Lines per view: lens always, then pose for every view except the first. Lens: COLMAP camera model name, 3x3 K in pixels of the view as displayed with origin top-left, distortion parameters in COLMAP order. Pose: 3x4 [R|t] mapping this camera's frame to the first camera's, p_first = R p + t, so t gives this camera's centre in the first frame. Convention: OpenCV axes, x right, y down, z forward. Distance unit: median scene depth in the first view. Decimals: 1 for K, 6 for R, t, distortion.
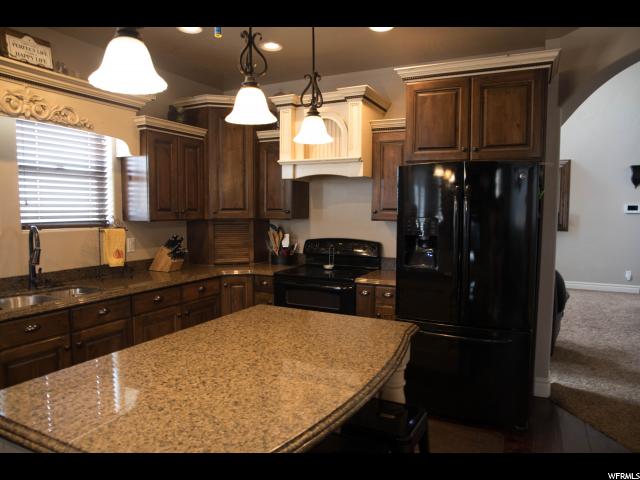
lens RADIAL K [[440.9, 0, 317.7], [0, 440.9, 235.7], [0, 0, 1]] dist [0.032009, 0.007247]
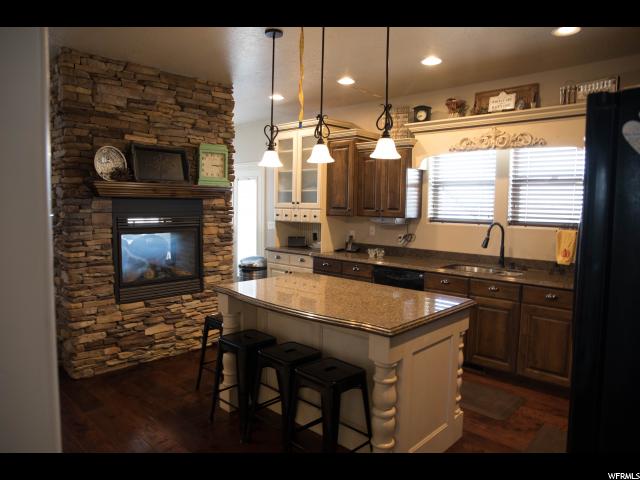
lens RADIAL K [[440.9, 0, 317.9], [0, 440.9, 240.7], [0, 0, 1]] dist [0.032009, 0.007247]
pose [[-0.240021, 0.075635, -0.967817, 0.869512], [-0.080923, 0.991931, 0.097589, -0.054980], [0.967389, 0.101742, -0.231963, 0.756440]]
